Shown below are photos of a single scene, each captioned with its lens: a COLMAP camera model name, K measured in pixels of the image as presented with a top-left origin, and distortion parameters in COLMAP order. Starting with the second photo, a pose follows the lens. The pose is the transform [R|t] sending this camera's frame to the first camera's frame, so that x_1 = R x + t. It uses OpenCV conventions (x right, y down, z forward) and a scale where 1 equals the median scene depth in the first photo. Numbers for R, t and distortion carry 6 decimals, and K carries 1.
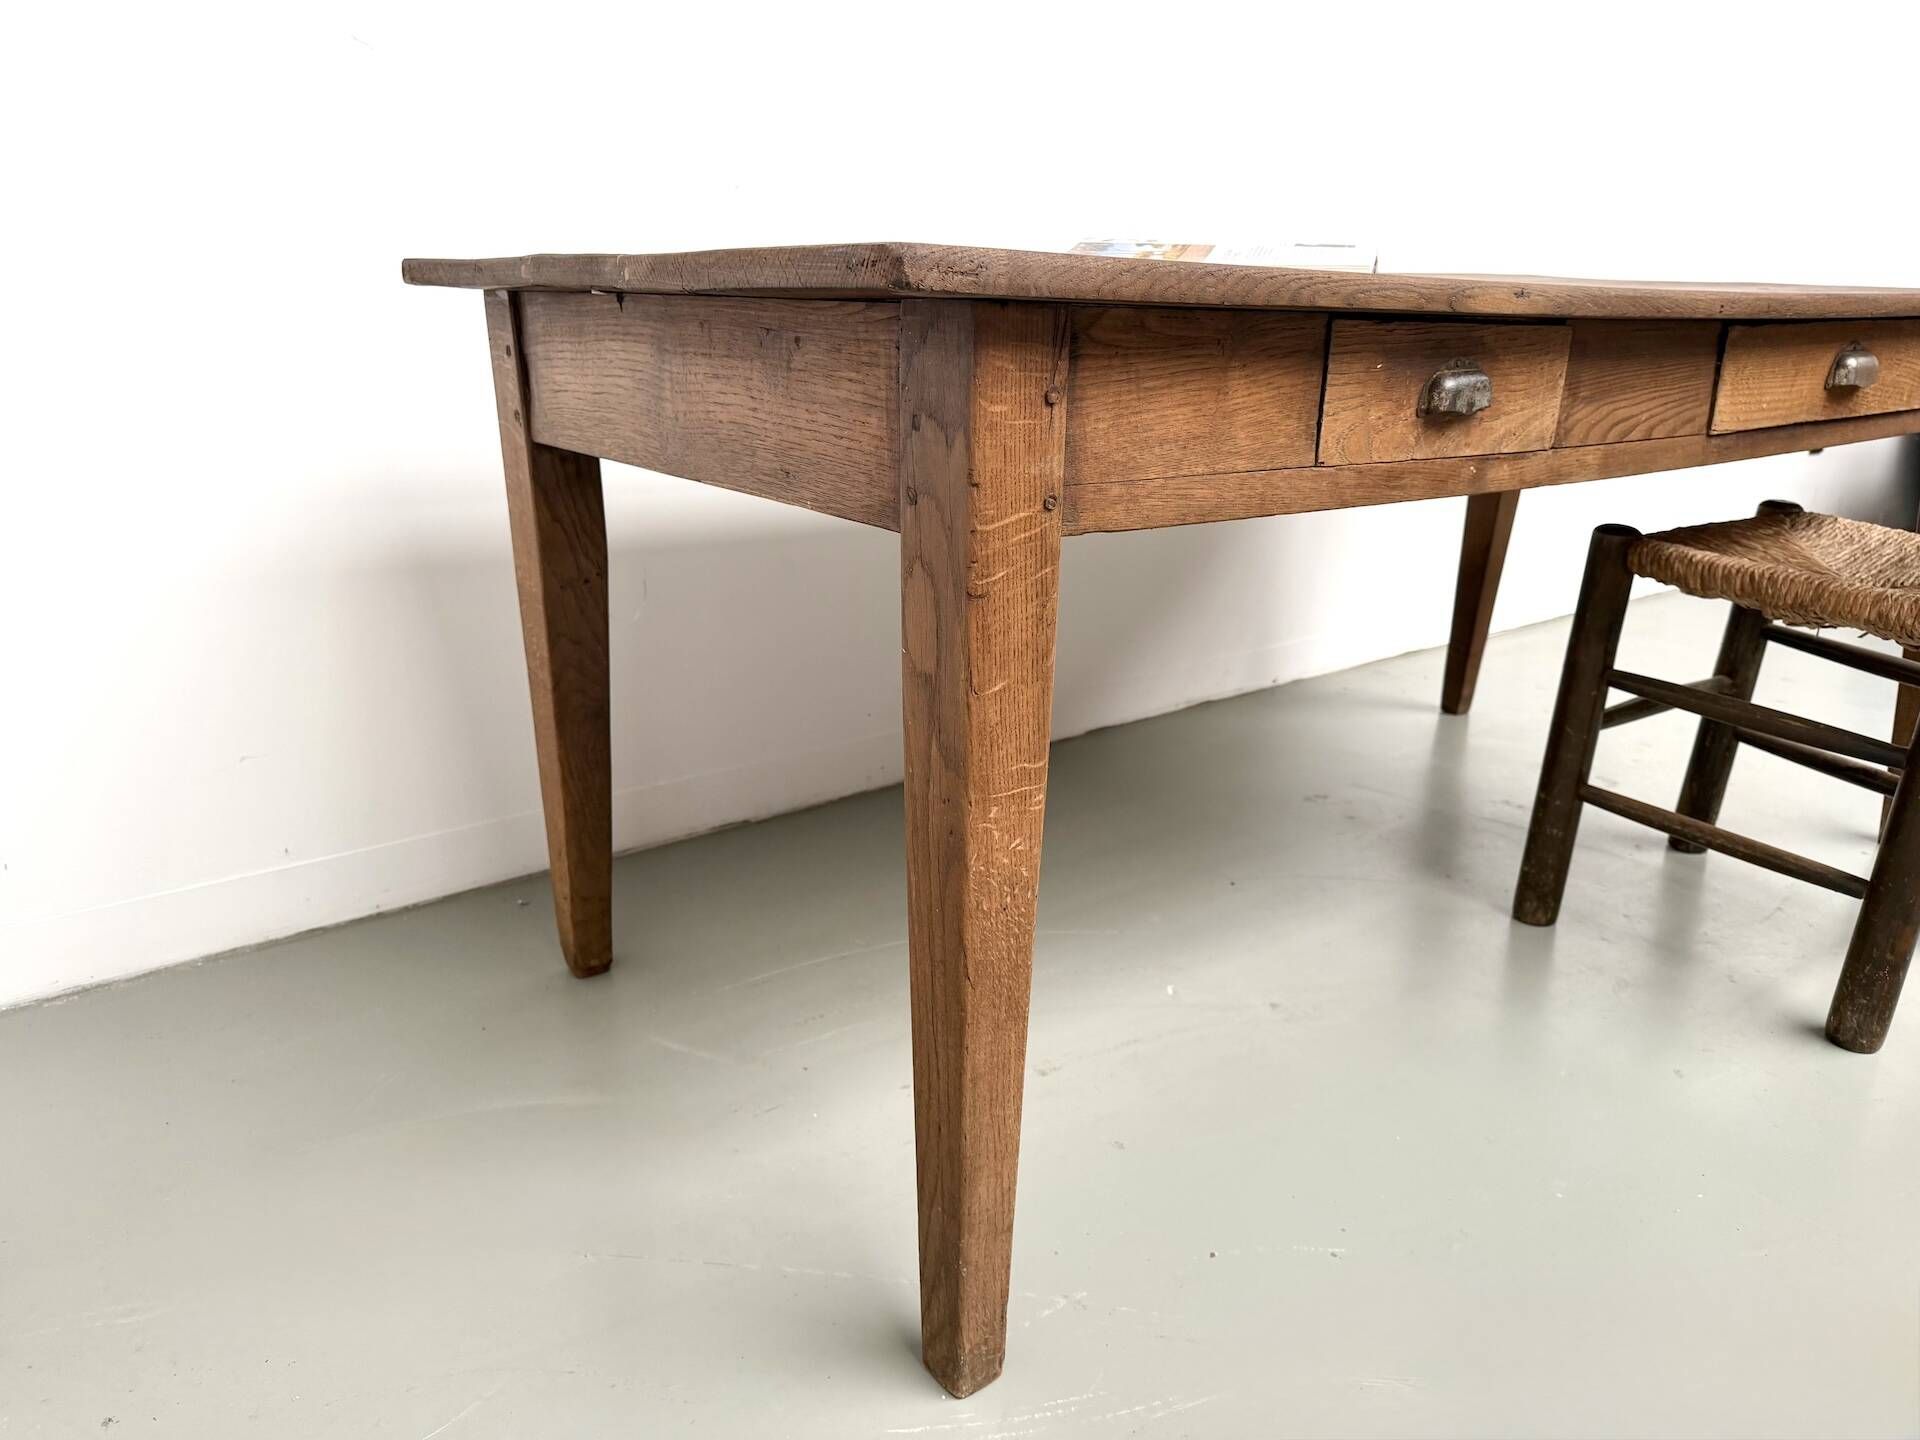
lens RADIAL K [[1347.2, 0, 966.1], [0, 1347.2, 732.2], [0, 0, 1]] dist [0.128121, -0.219410]
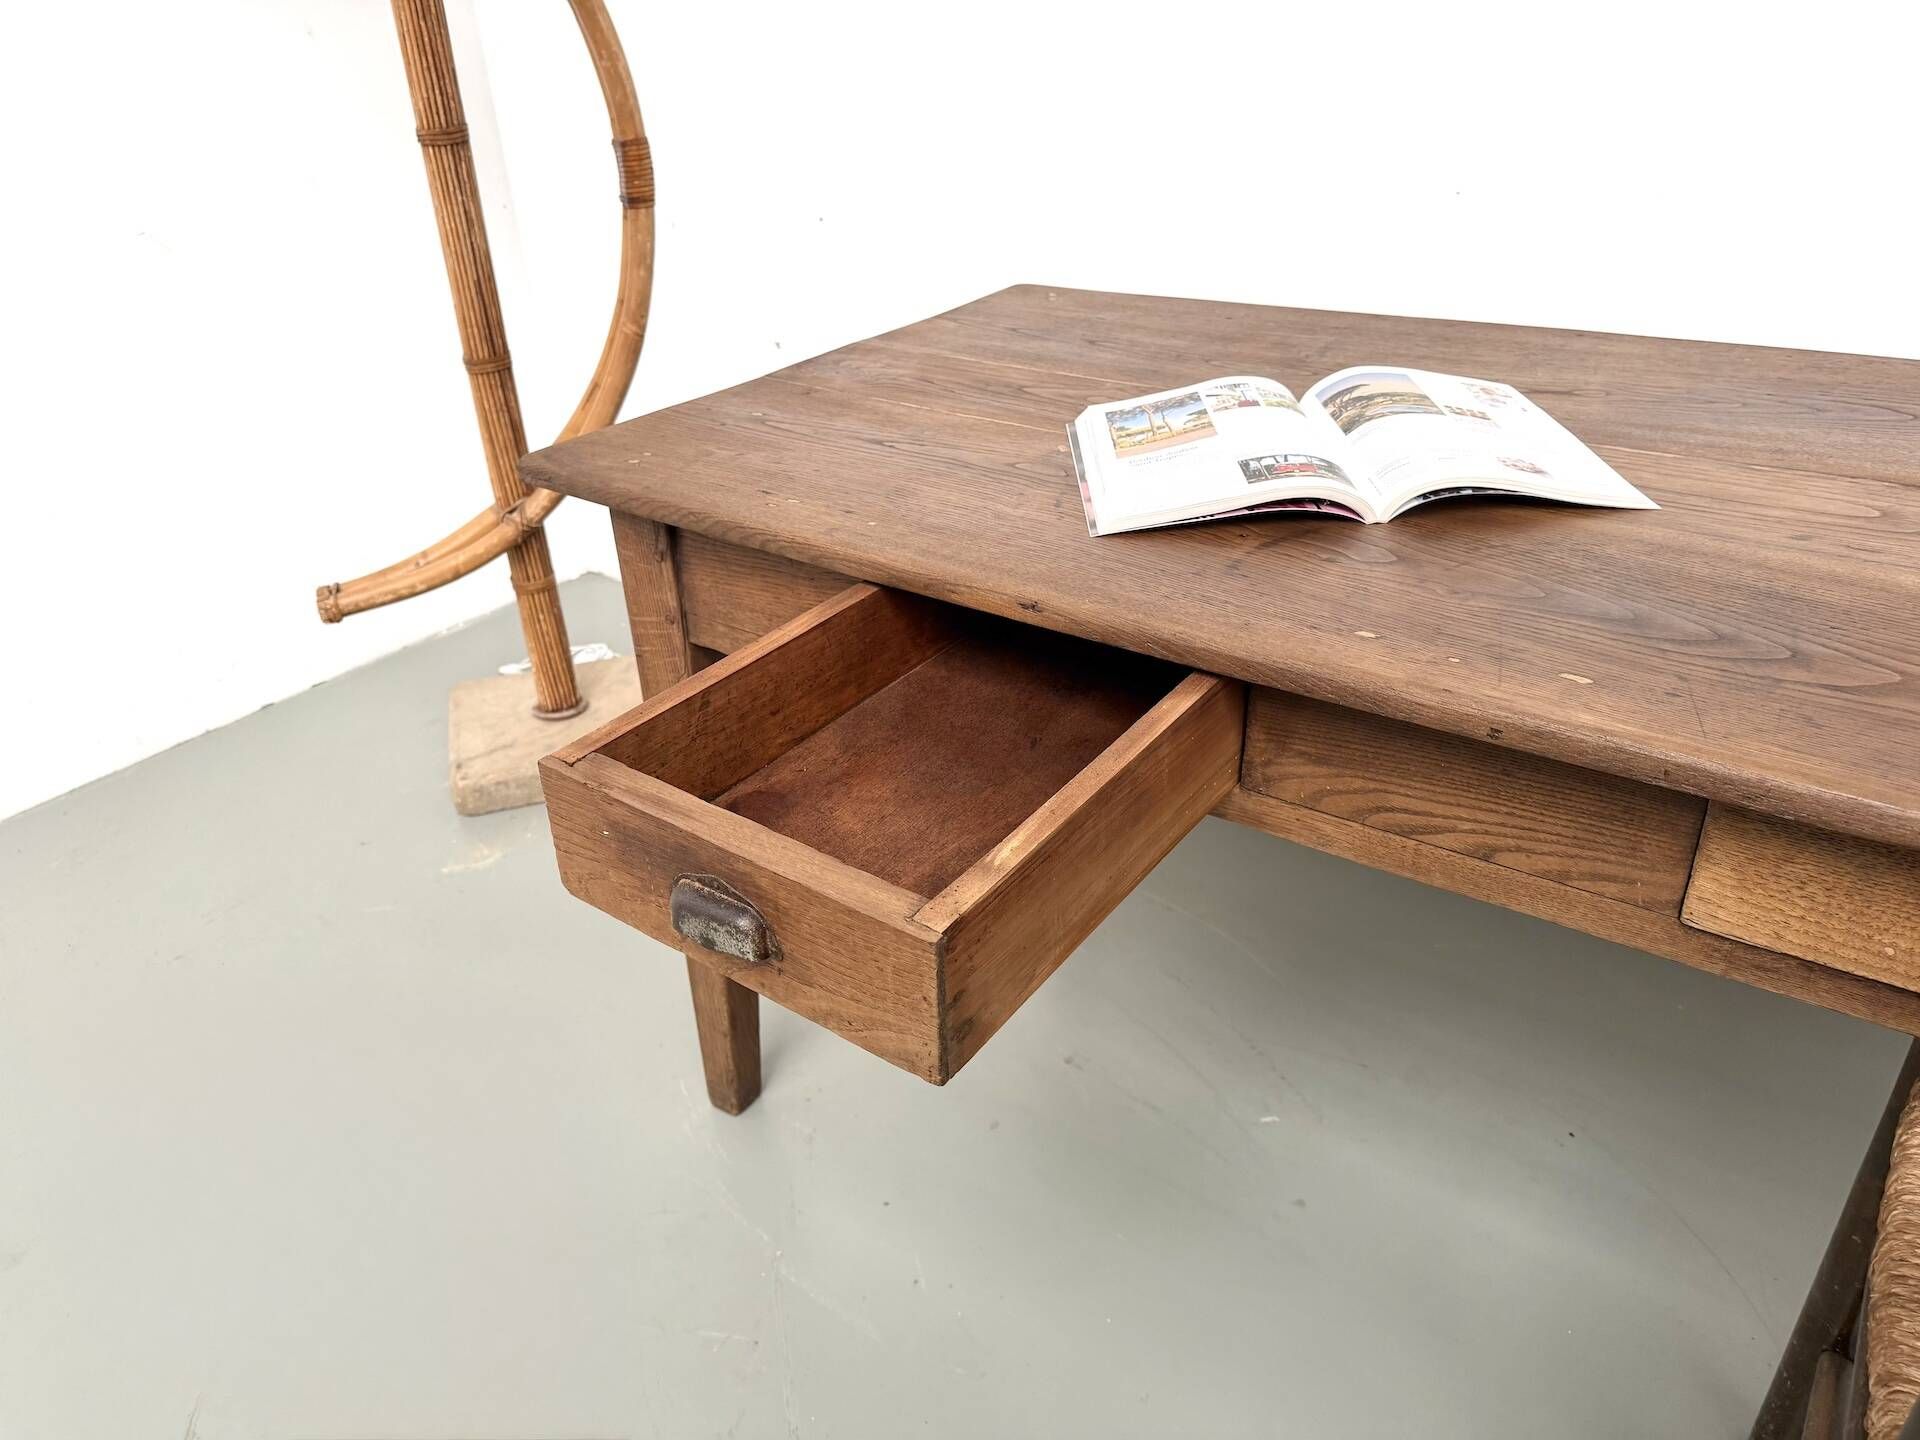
lens RADIAL K [[1338.2, 0, 958.5], [0, 1338.2, 741.0], [0, 0, 1]] dist [0.127910, -0.222371]
pose [[0.287290, 0.453491, -0.843689, 1.148211], [-0.247822, 0.886021, 0.391857, -0.554362], [0.925229, 0.096508, 0.366930, 0.580420]]
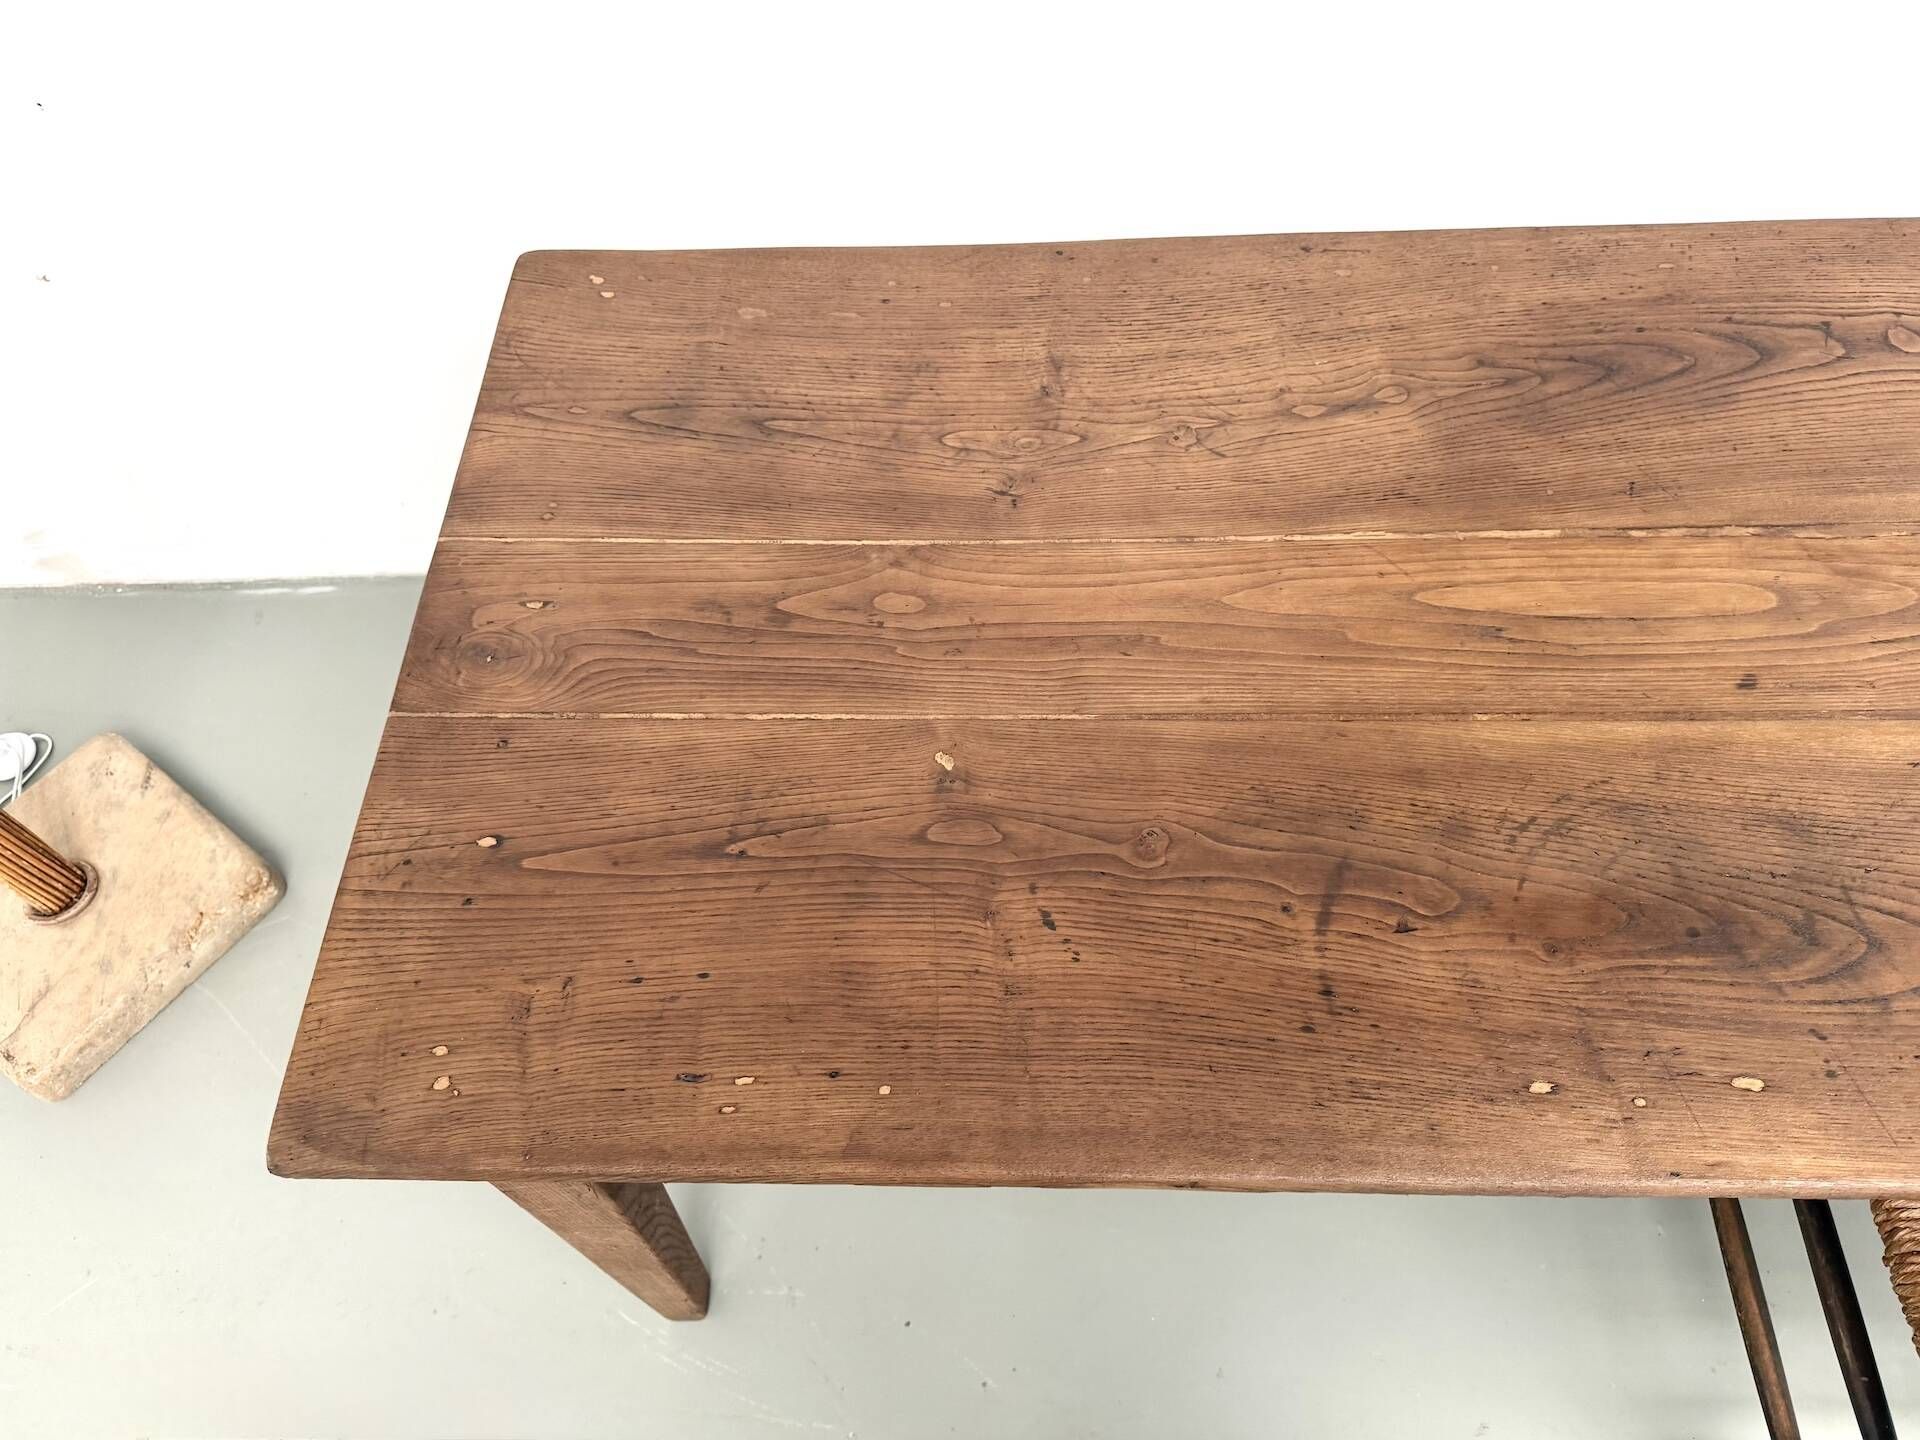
lens RADIAL K [[1338.2, 0, 958.5], [0, 1338.2, 741.0], [0, 0, 1]] dist [0.127910, -0.222371]
pose [[0.779607, 0.513953, -0.357862, 0.423043], [-0.149928, 0.707969, 0.690146, -0.978665], [0.608058, -0.484389, 0.628994, 0.504221]]
